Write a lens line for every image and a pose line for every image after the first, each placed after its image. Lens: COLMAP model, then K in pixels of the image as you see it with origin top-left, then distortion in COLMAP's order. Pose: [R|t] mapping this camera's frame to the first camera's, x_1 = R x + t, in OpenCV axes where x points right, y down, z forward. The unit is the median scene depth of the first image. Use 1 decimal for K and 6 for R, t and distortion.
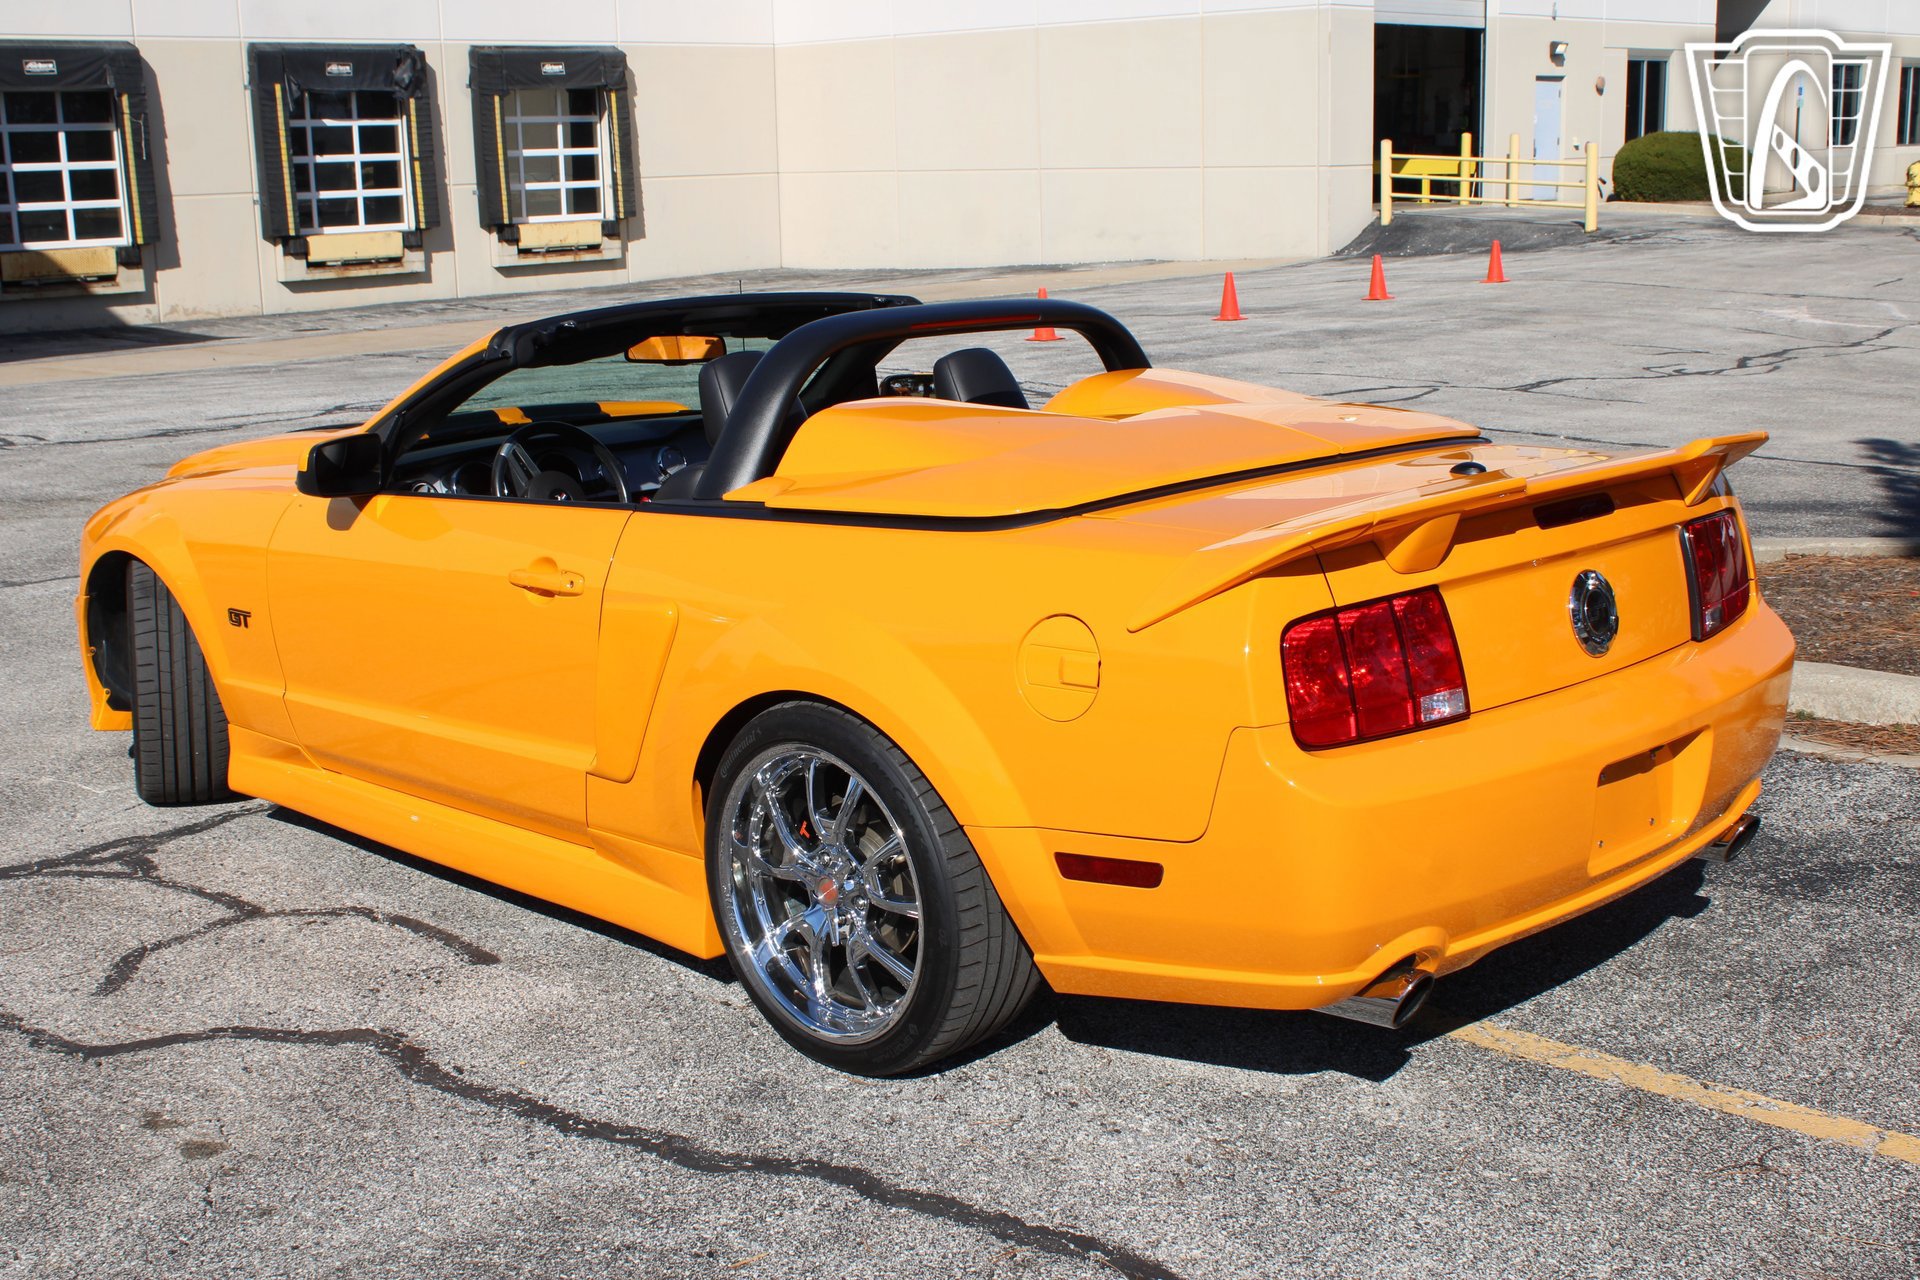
lens RADIAL K [[2188.5, 0, 960.0], [0, 2188.5, 640.0], [0, 0, 1]] dist [-0.076605, 0.076314]
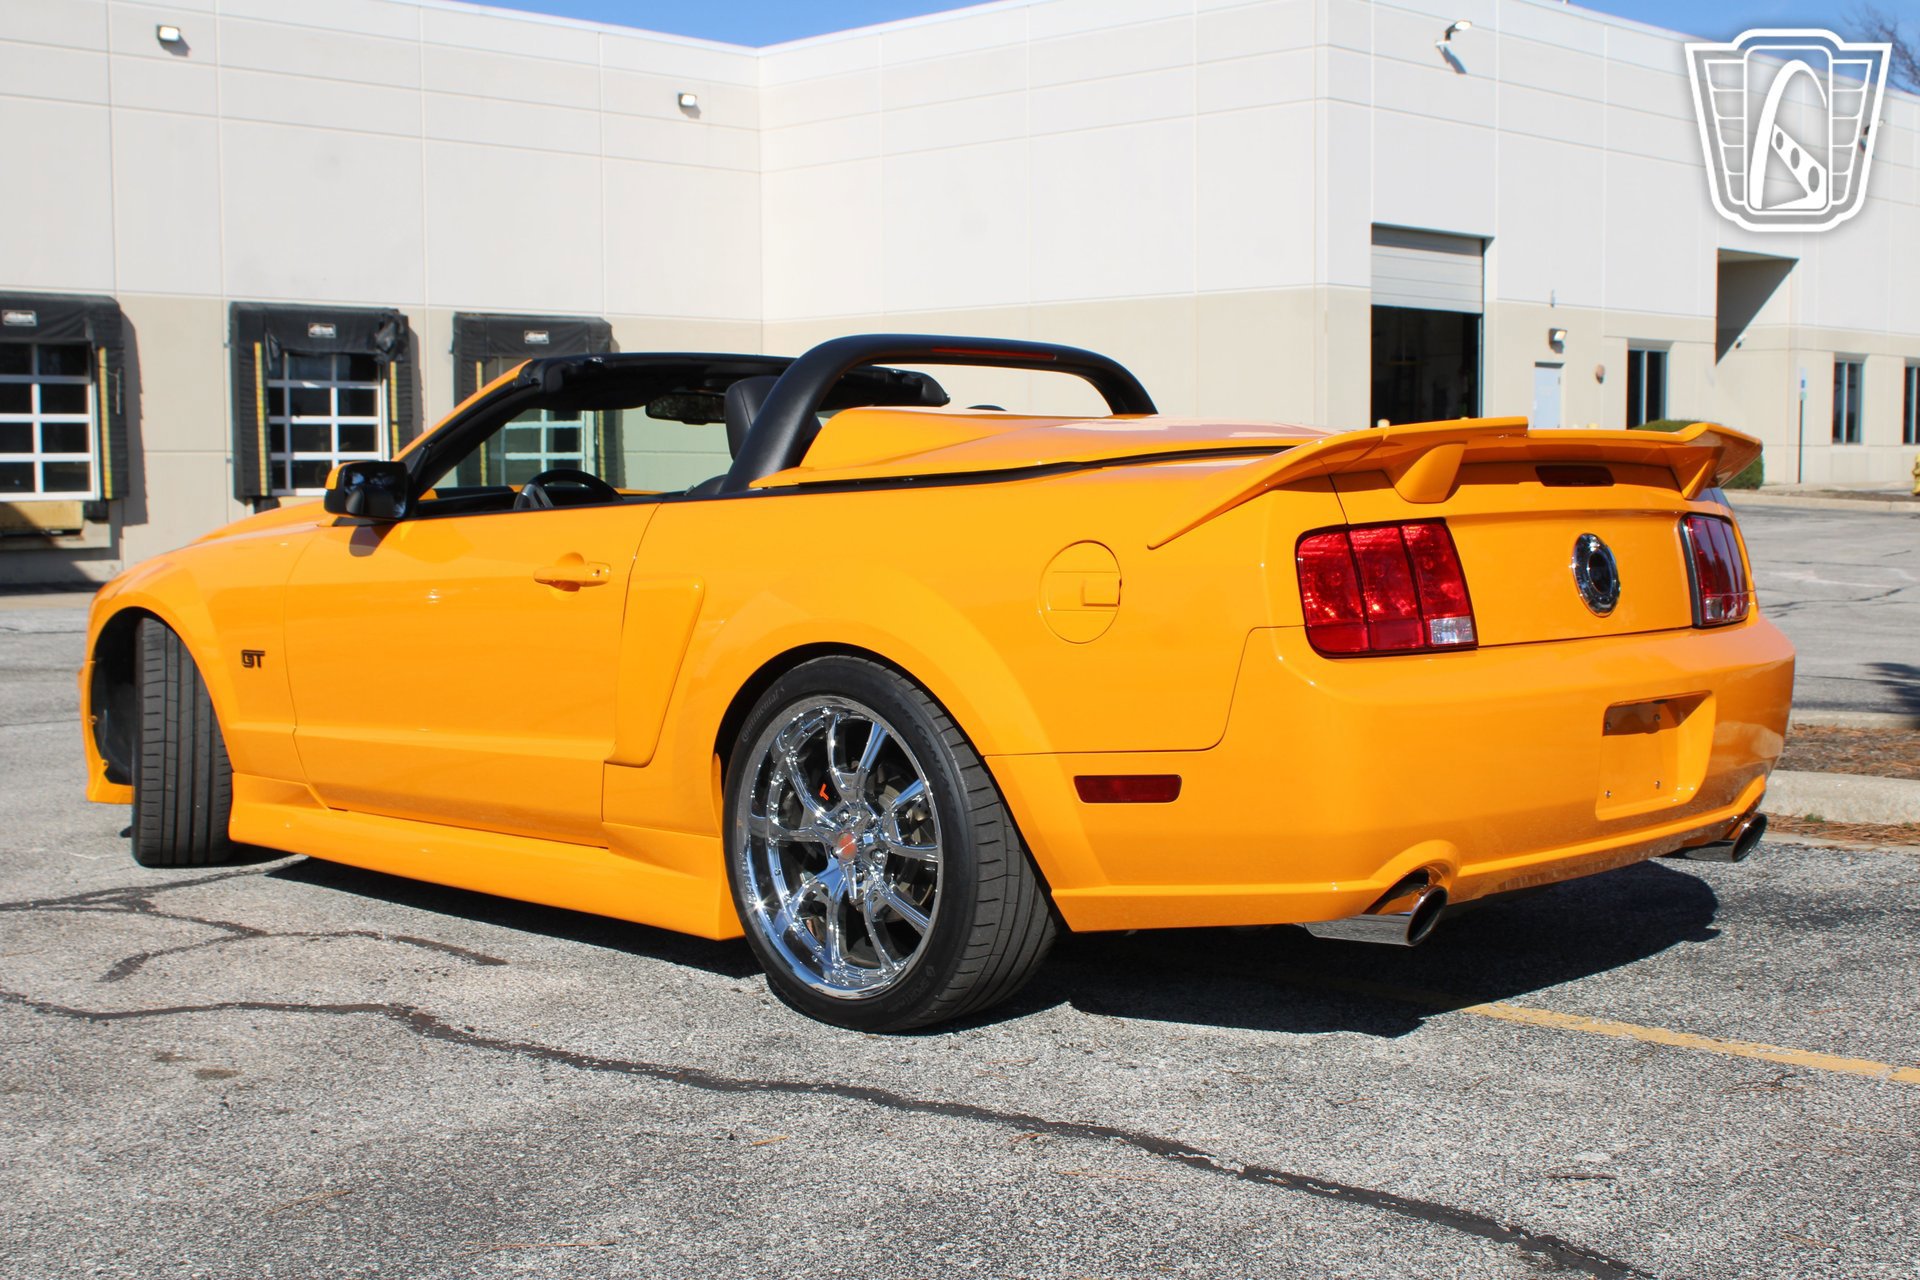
lens RADIAL K [[2283.0, 0, 960.0], [0, 2283.0, 640.0], [0, 0, 1]] dist [-0.067621, 0.056505]
pose [[0.999844, 0.016194, 0.007092, -0.015419], [-0.015073, 0.990501, -0.136677, 0.148804], [-0.009238, 0.136549, 0.990590, -0.053487]]
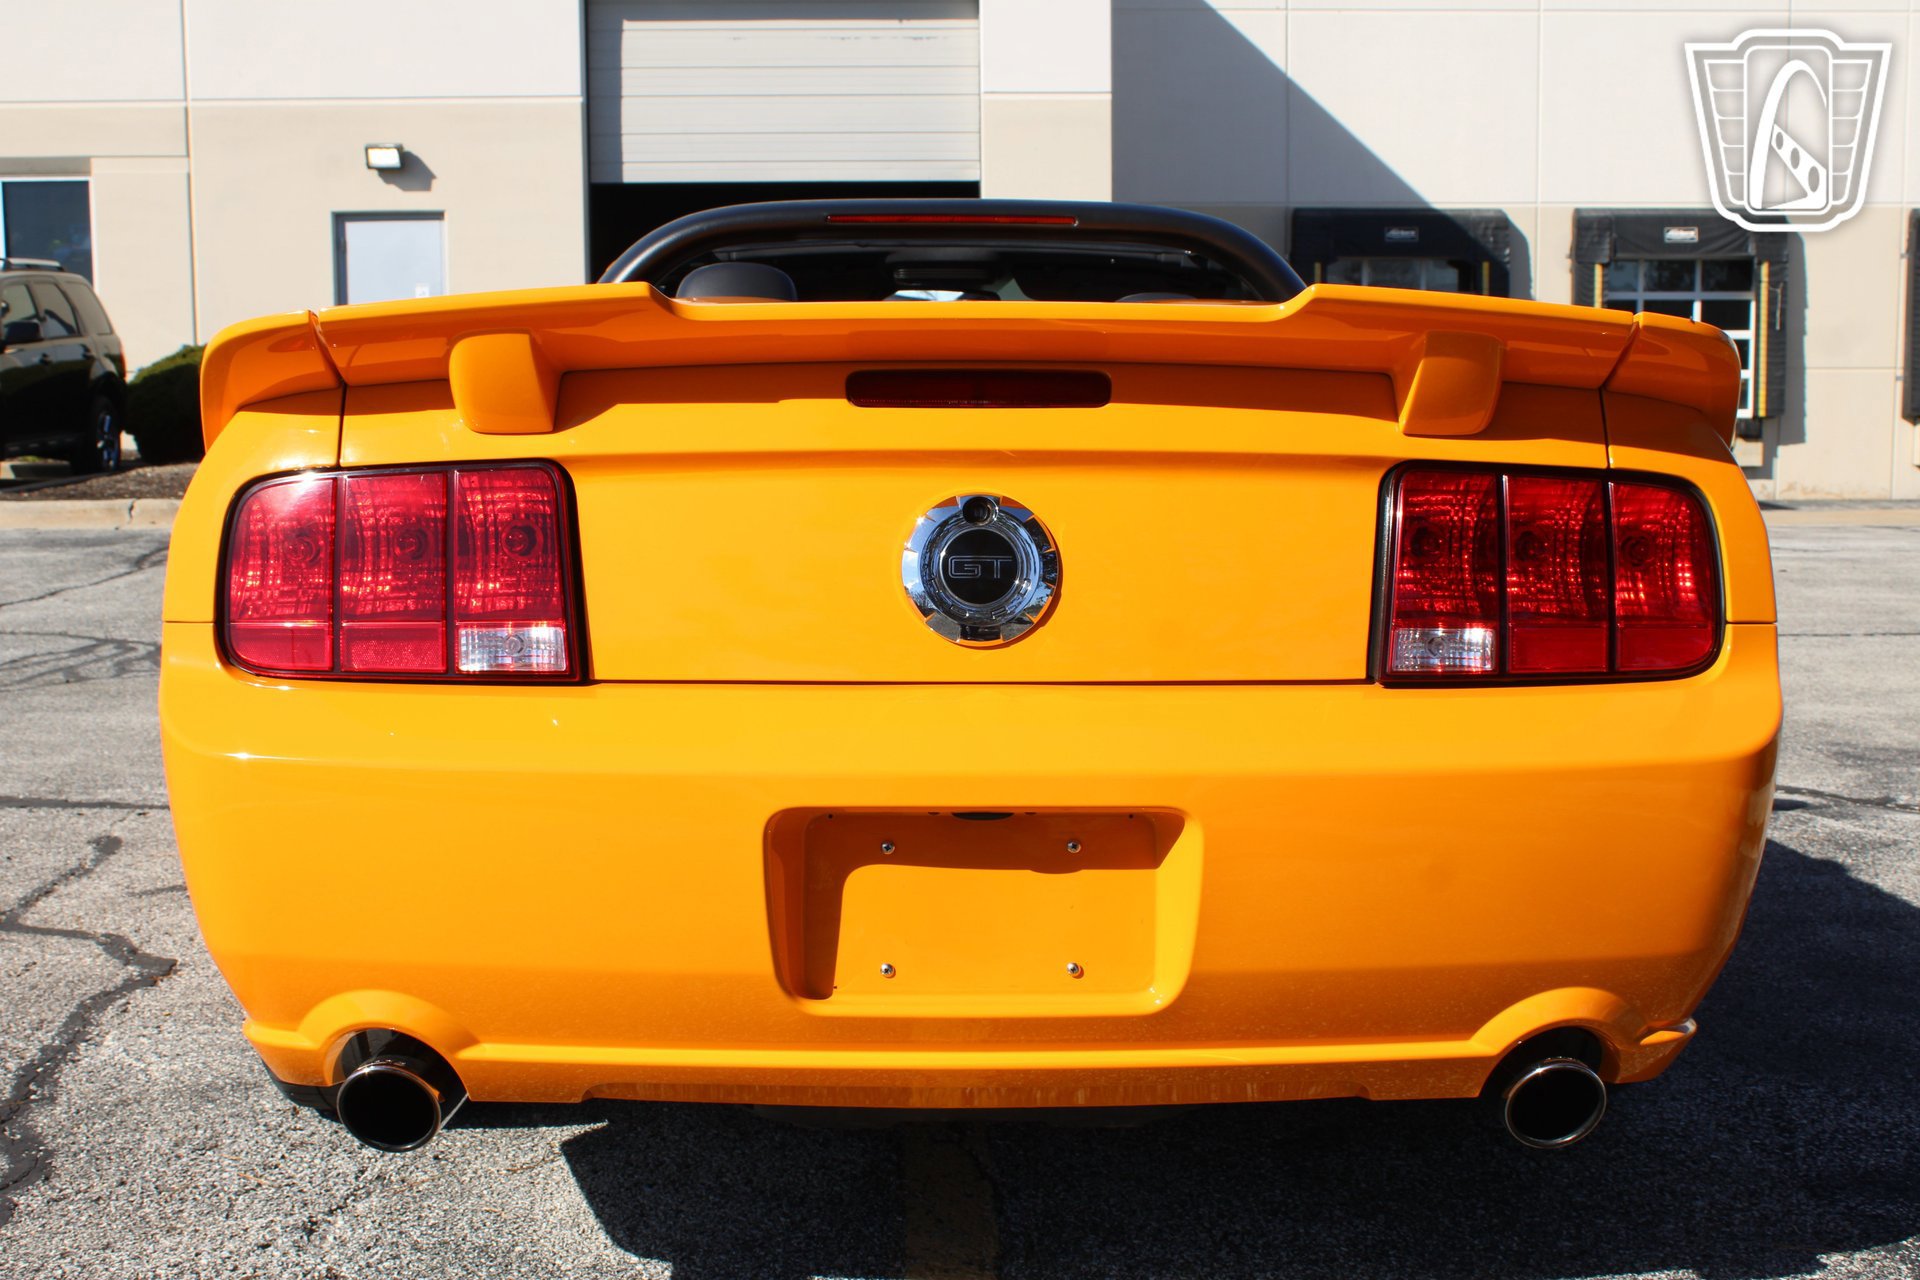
lens RADIAL K [[2283.0, 0, 960.0], [0, 2283.0, 640.0], [0, 0, 1]] dist [-0.067621, 0.056505]
pose [[0.725096, 0.090315, -0.682699, 0.604855], [-0.154208, 0.987482, -0.033150, 0.023549], [0.671159, 0.129315, 0.729947, 0.490596]]
